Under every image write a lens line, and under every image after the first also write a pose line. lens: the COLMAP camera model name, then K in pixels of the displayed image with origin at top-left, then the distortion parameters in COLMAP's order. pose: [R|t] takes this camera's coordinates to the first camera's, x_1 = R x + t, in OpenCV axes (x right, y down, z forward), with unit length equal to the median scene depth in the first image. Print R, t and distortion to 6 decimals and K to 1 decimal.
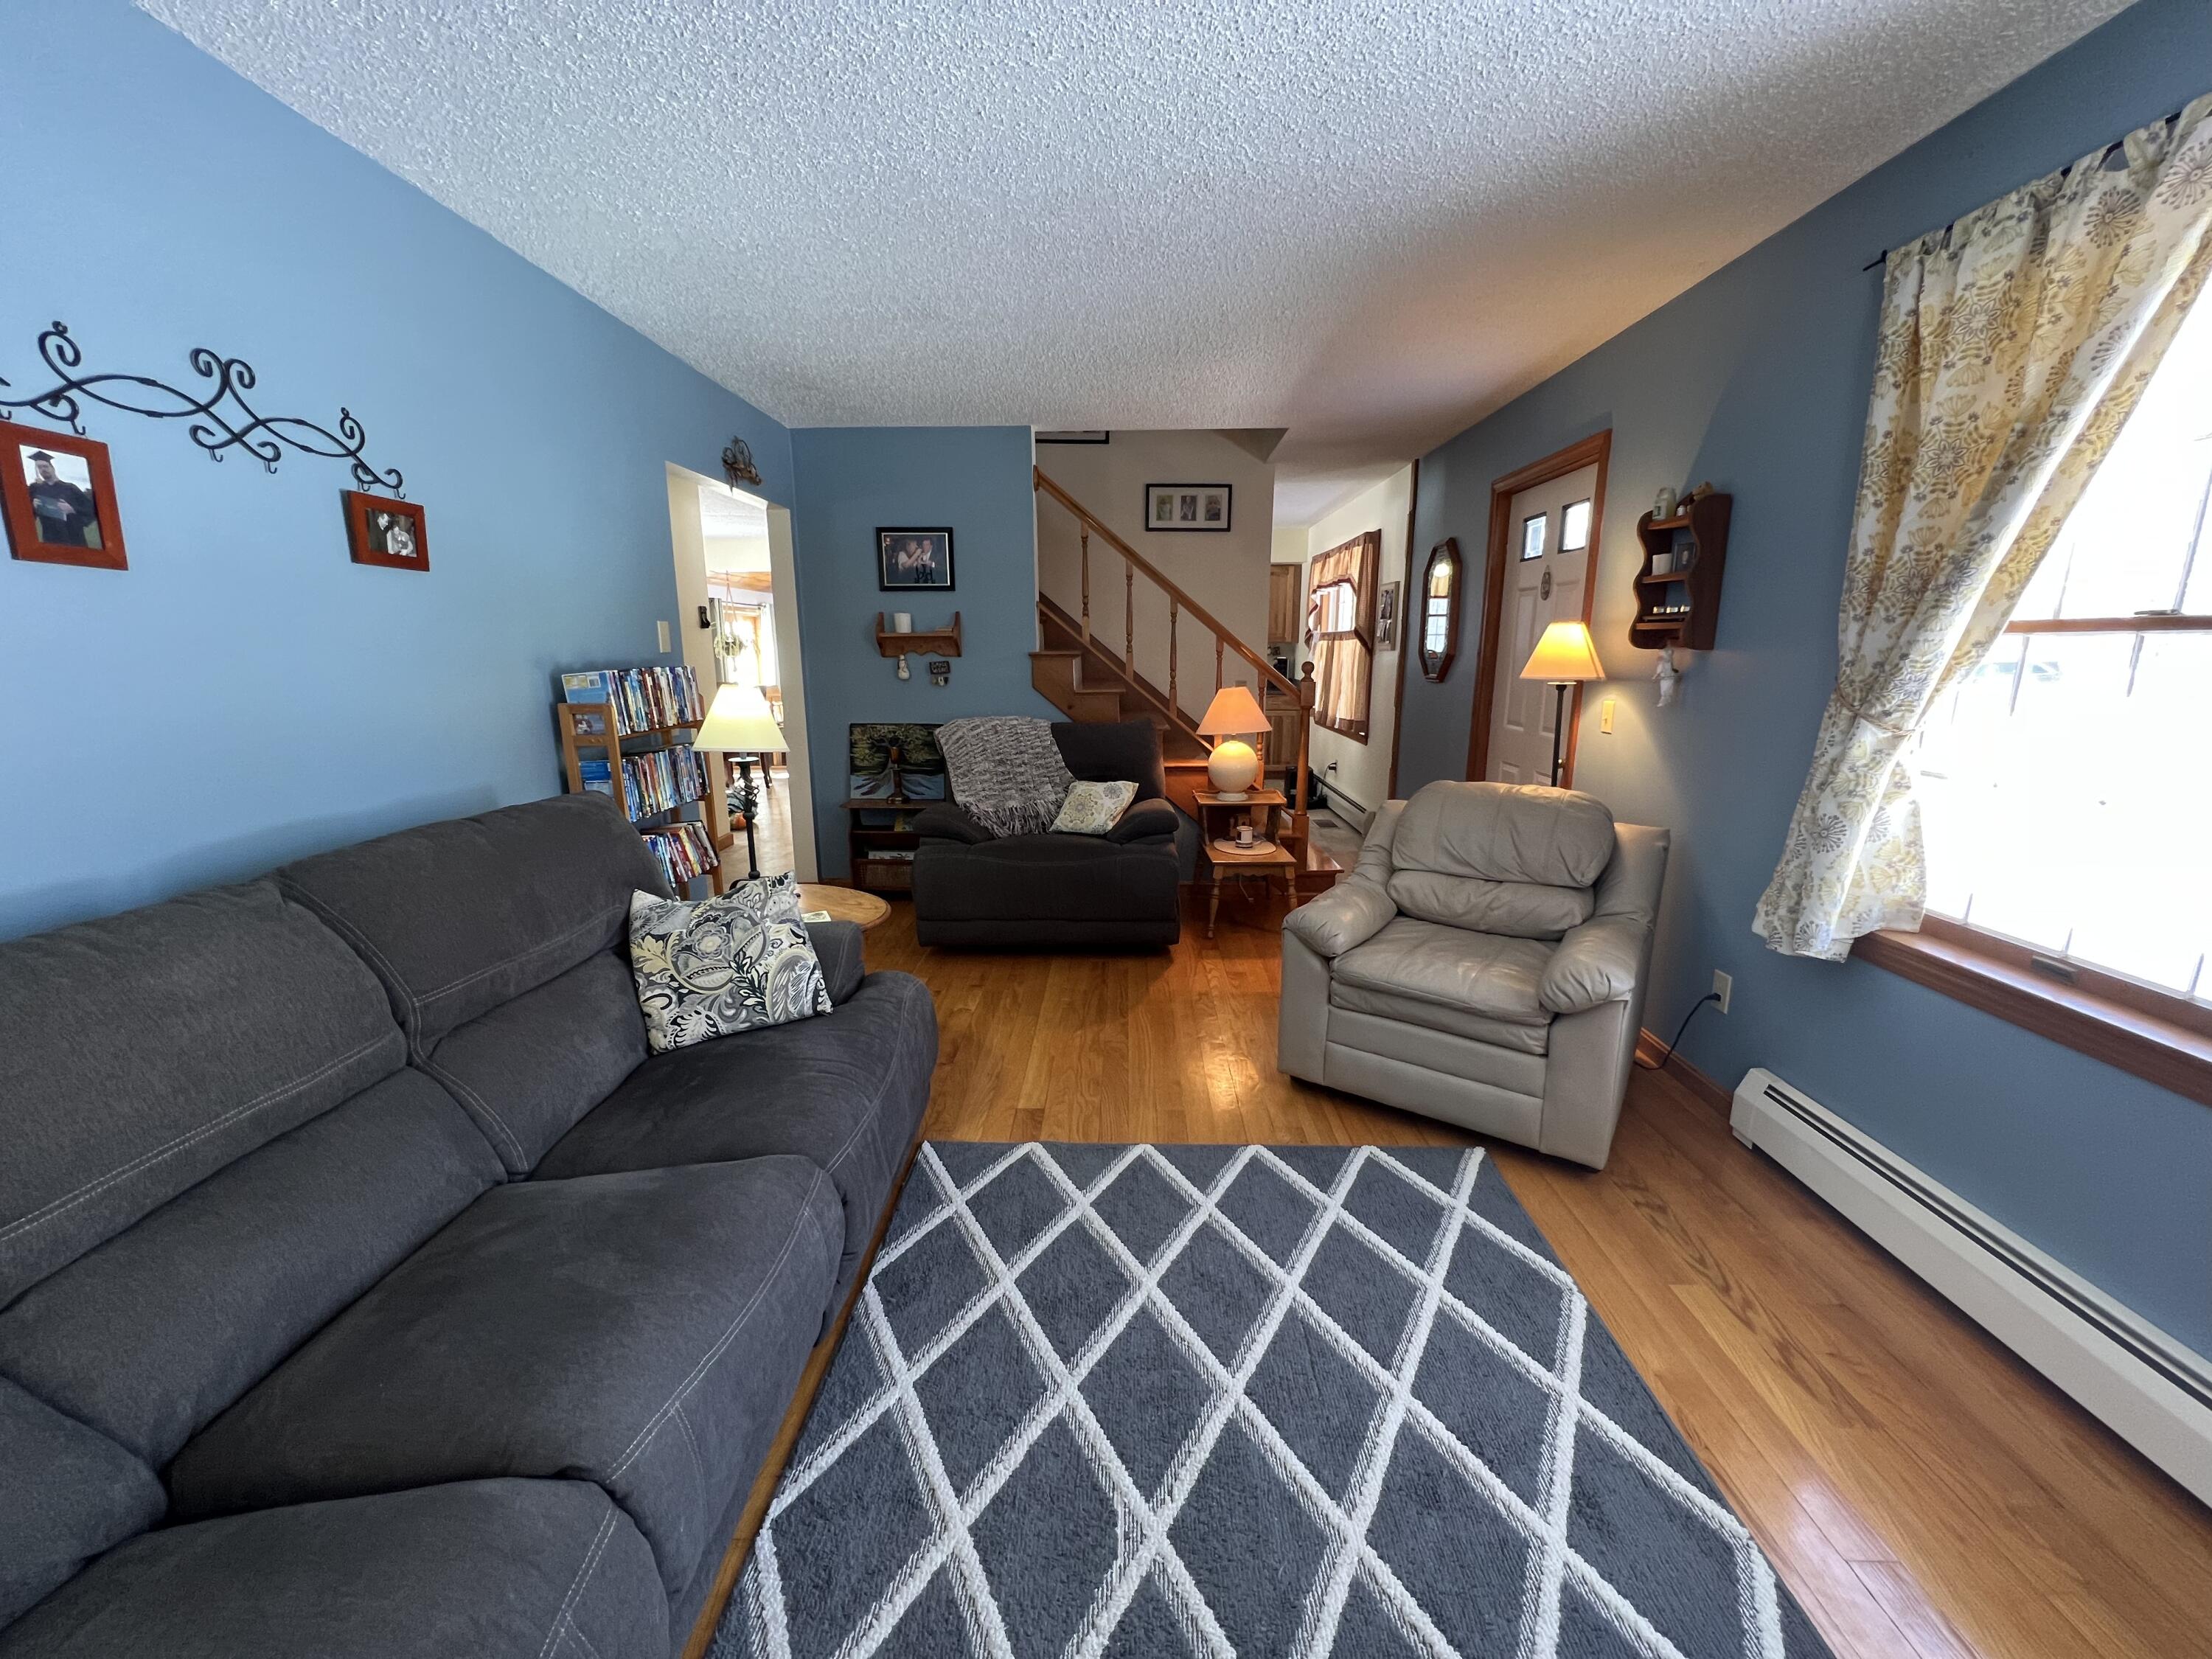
lens RADIAL K [[887.3, 0, 1103.4], [0, 887.3, 839.9], [0, 0, 1]] dist [0.001218, -0.000331]
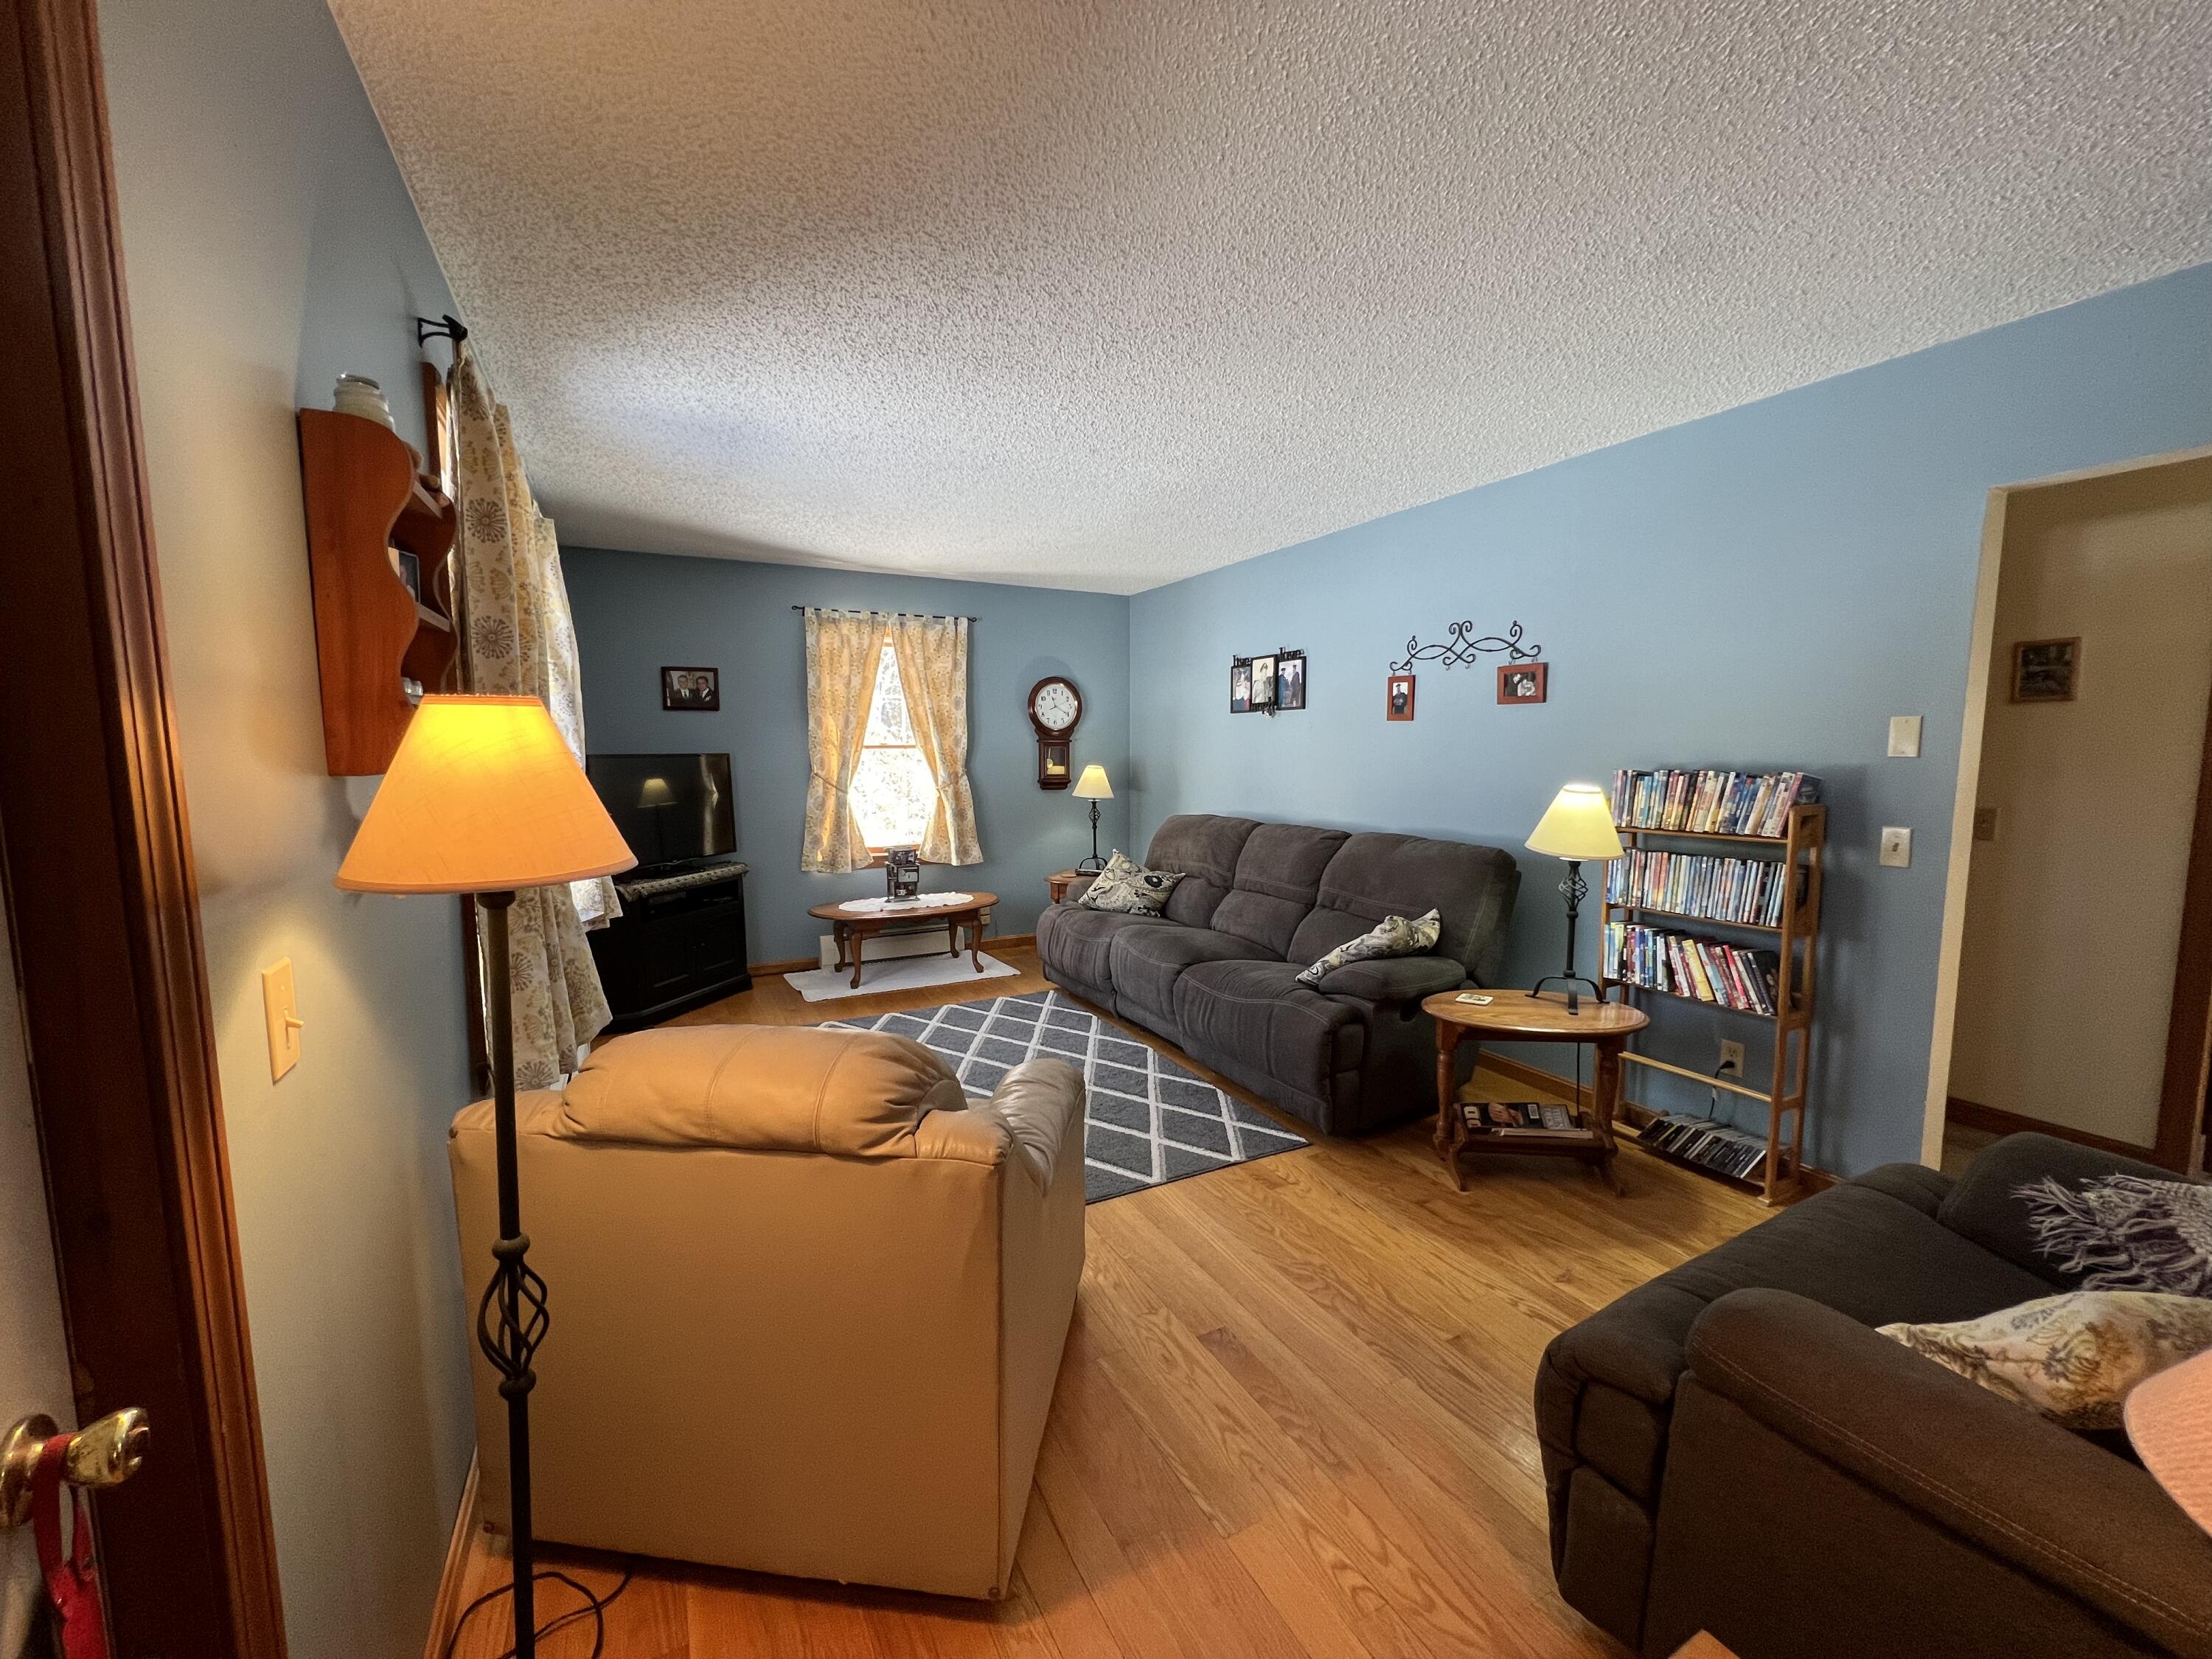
lens RADIAL K [[886.2, 0, 1107.2], [0, 886.2, 840.7], [0, 0, 1]] dist [-0.001131, -0.000099]
pose [[-0.872533, 0.057433, -0.485167, 0.696830], [-0.098693, 0.951872, 0.290172, -0.441599], [0.478482, 0.301067, -0.824872, 1.972107]]
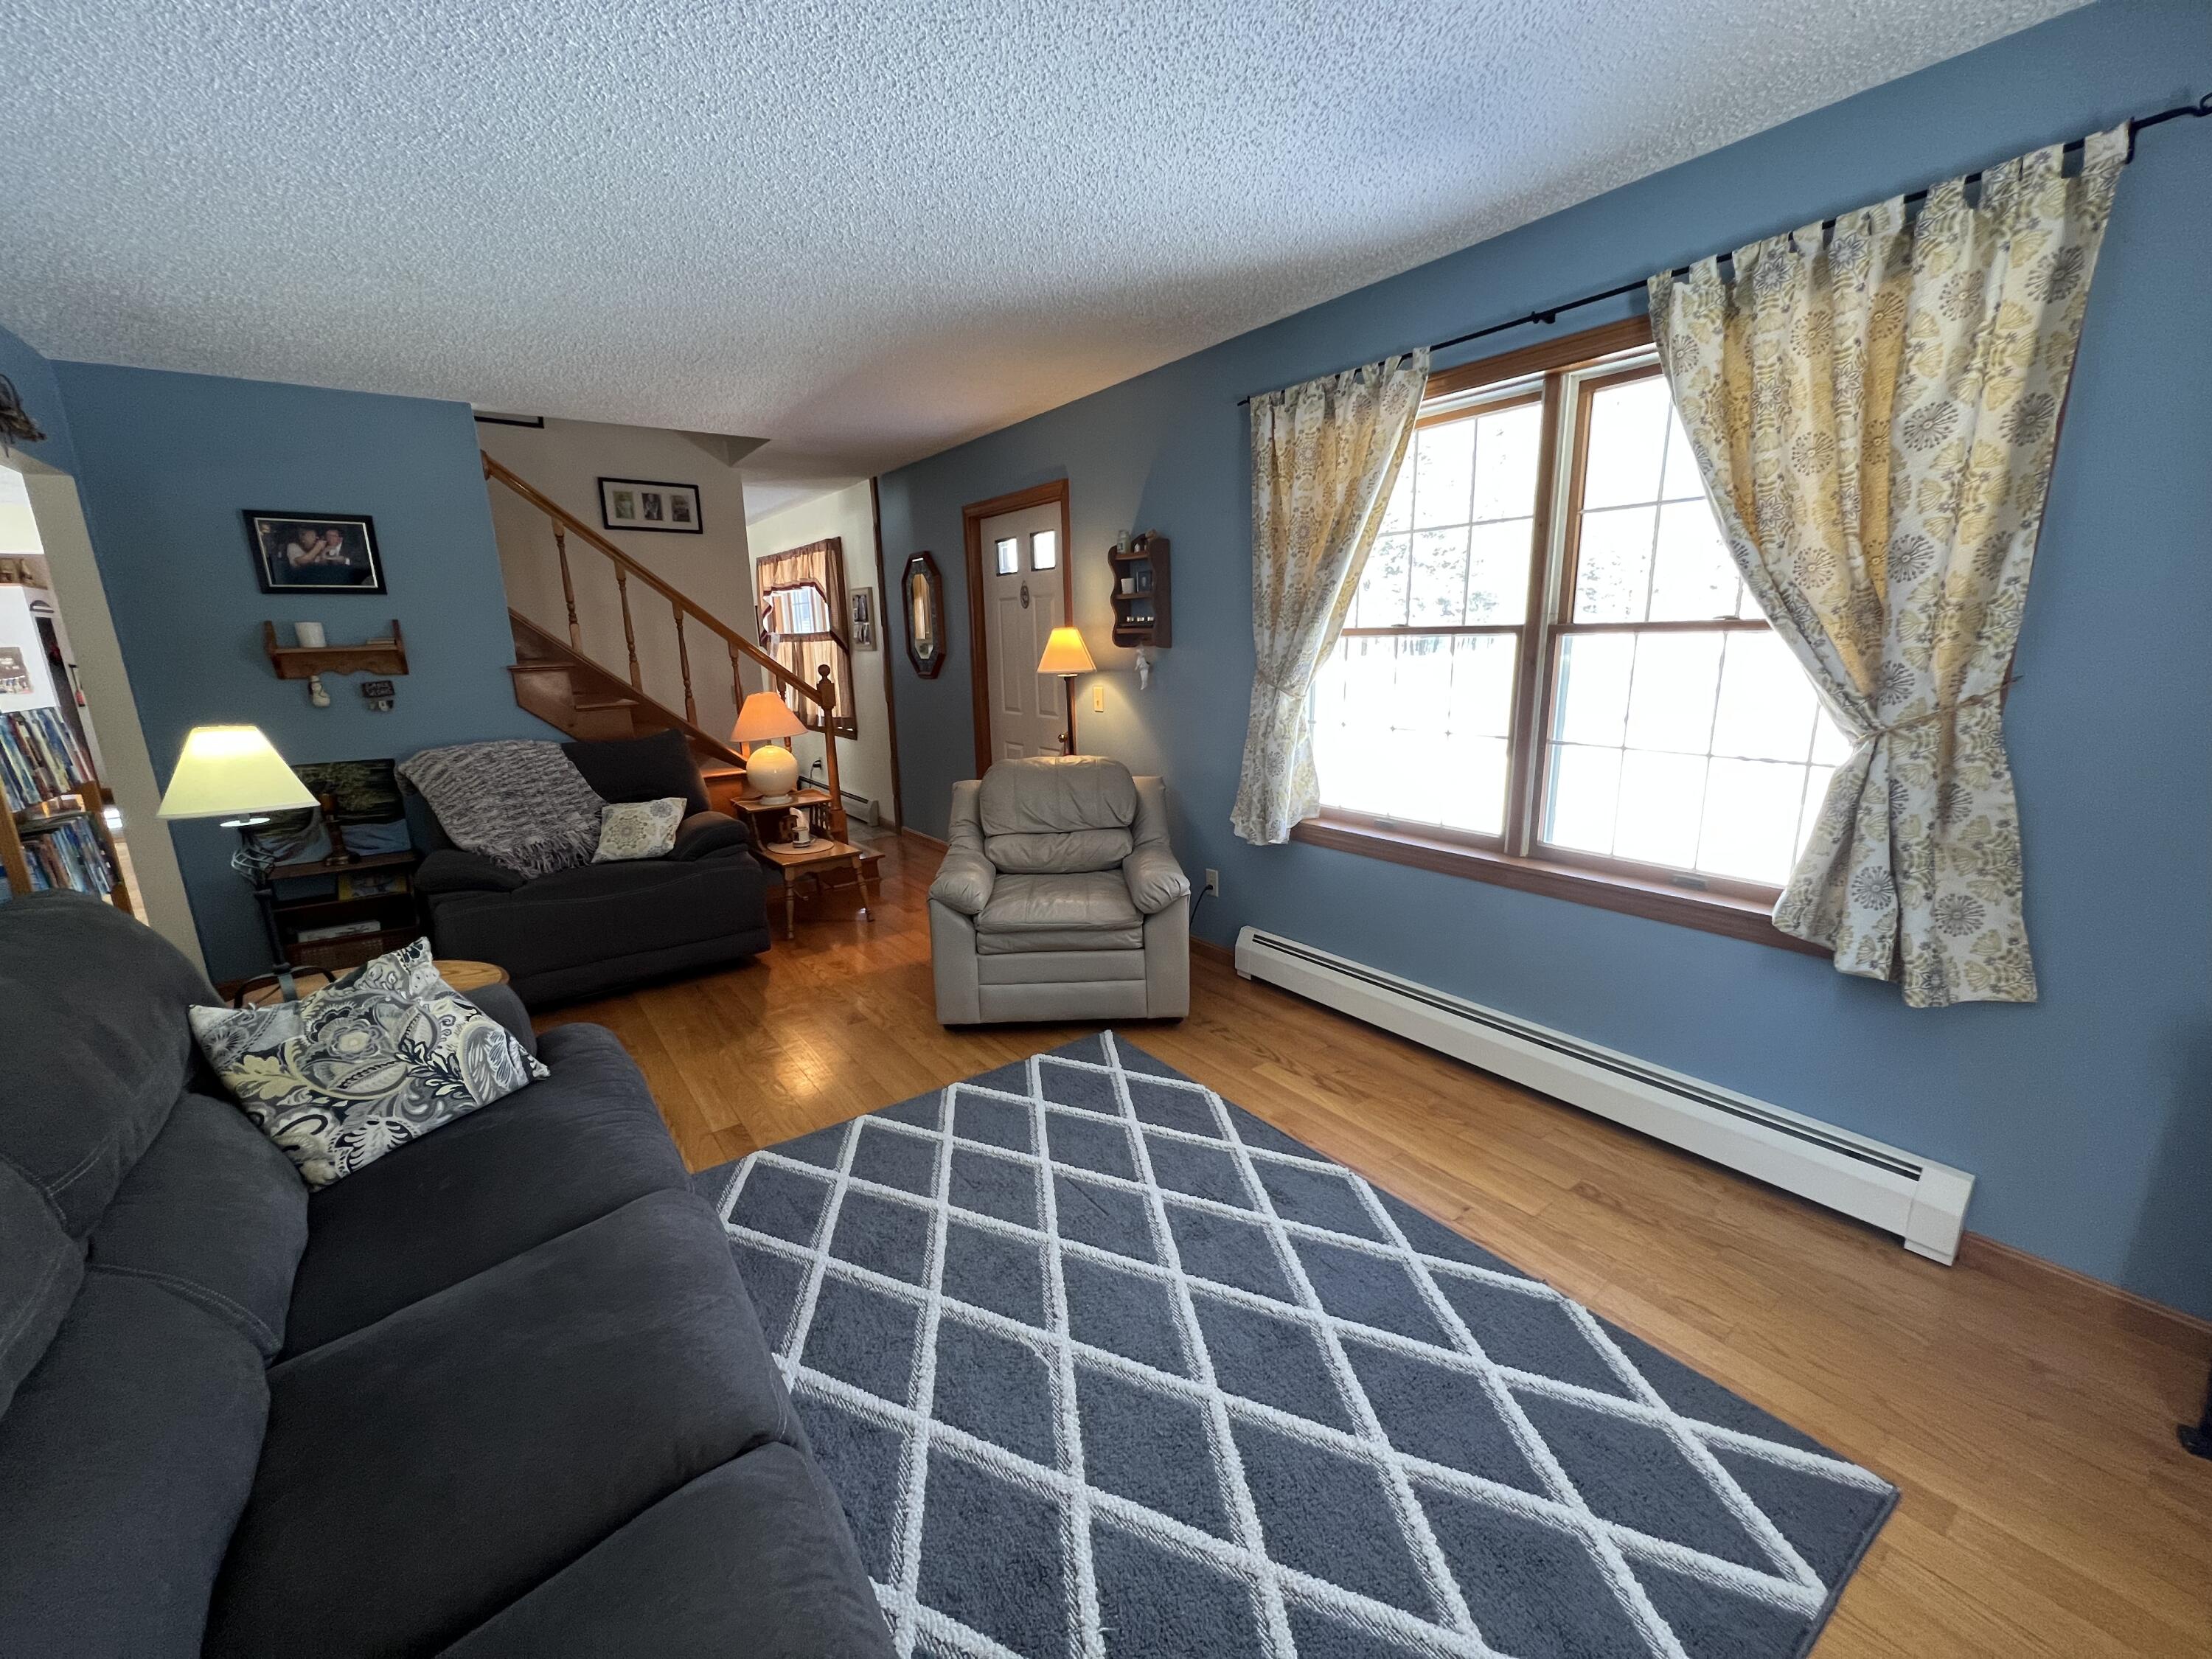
lens RADIAL K [[886.2, 0, 1107.2], [0, 886.2, 840.7], [0, 0, 1]] dist [-0.001131, -0.000099]
pose [[0.788008, -0.155700, 0.595652, -0.345399], [0.152055, 0.986740, 0.056769, -0.006430], [-0.596593, 0.045838, 0.801234, -0.073056]]
